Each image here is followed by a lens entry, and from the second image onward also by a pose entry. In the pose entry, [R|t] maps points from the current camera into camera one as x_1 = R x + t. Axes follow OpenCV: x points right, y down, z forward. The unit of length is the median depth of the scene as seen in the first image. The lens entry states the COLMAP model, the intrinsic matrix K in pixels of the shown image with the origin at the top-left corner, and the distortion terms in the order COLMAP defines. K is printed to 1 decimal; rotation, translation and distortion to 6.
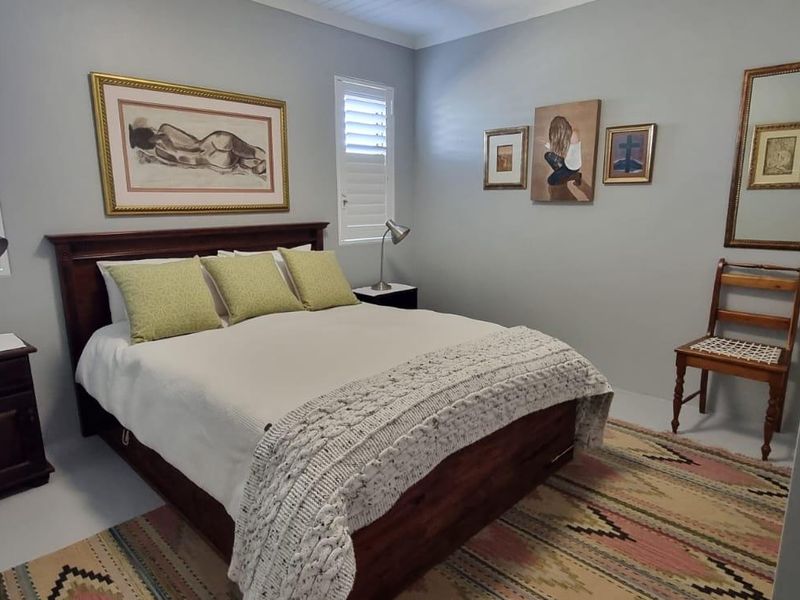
lens RADIAL K [[496.5, 0, 401.7], [0, 496.5, 302.4], [0, 0, 1]] dist [-0.000867, 0.003693]
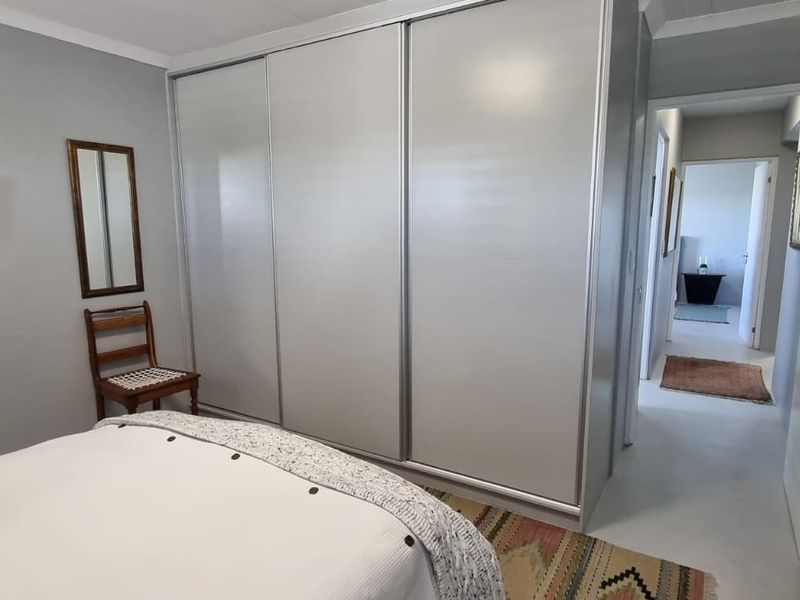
lens RADIAL K [[496.5, 0, 401.7], [0, 496.5, 302.4], [0, 0, 1]] dist [-0.000867, 0.003693]
pose [[-0.229783, -0.141790, 0.962858, -0.576125], [0.202619, 0.960683, 0.189824, -0.177873], [-0.951917, 0.238712, -0.192019, 0.590629]]
